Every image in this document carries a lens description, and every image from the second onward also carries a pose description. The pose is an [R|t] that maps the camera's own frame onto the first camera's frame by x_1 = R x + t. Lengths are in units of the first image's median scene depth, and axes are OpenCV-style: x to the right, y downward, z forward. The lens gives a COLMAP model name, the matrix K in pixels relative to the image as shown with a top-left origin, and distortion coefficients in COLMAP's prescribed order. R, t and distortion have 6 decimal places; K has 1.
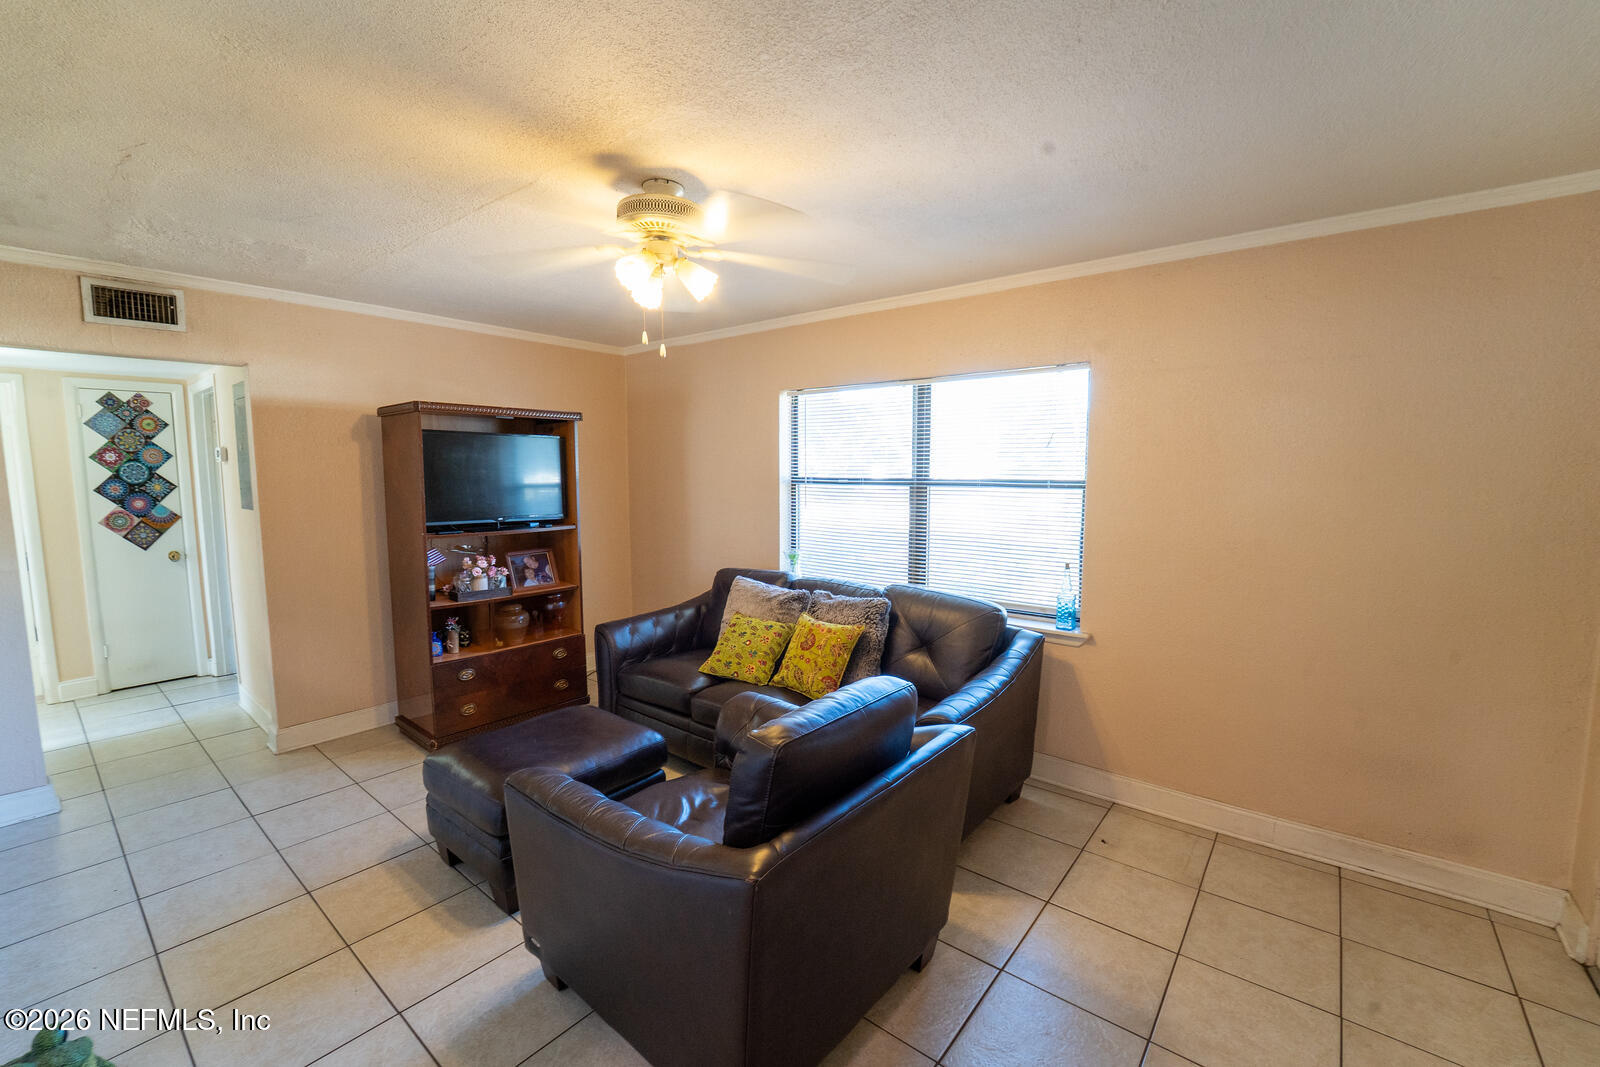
lens RADIAL K [[676.6, 0, 809.0], [0, 676.6, 531.1], [0, 0, 1]] dist [-0.019277, -0.000515]
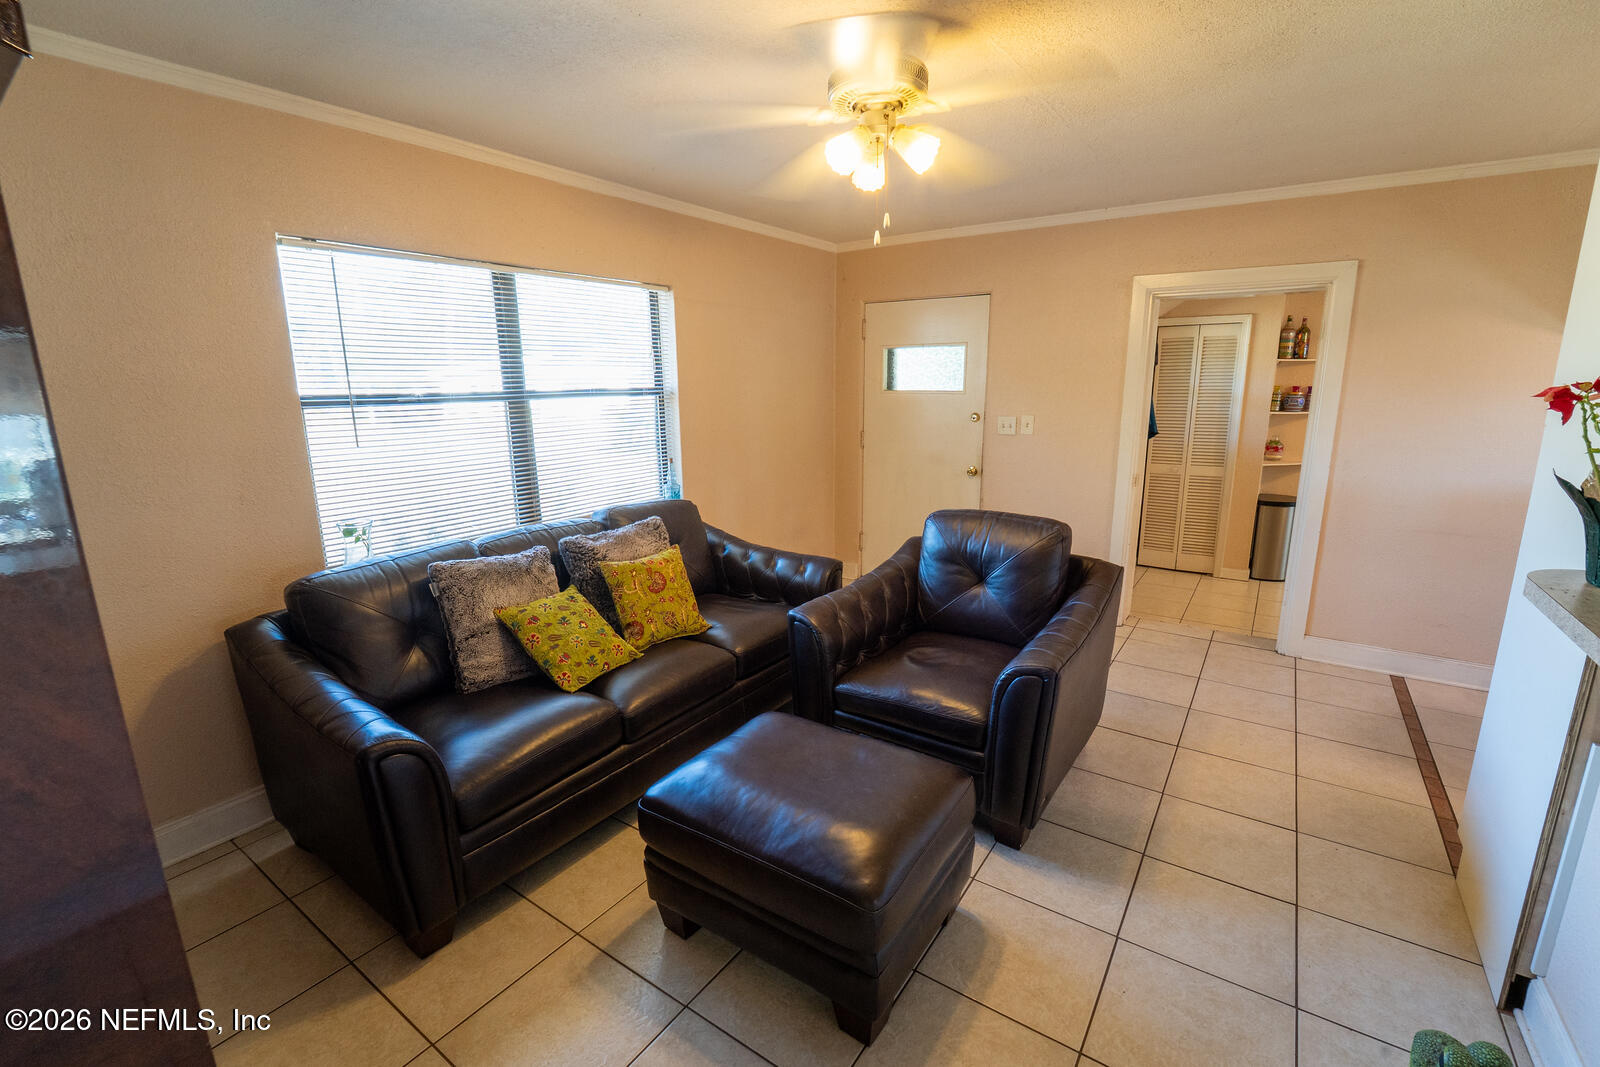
lens RADIAL K [[676.6, 0, 809.0], [0, 676.6, 531.1], [0, 0, 1]] dist [-0.019277, -0.000515]
pose [[-0.071929, -0.216440, 0.973643, -0.789811], [0.104703, 0.969139, 0.223174, -0.065499], [-0.991899, 0.117996, -0.047048, 0.797639]]
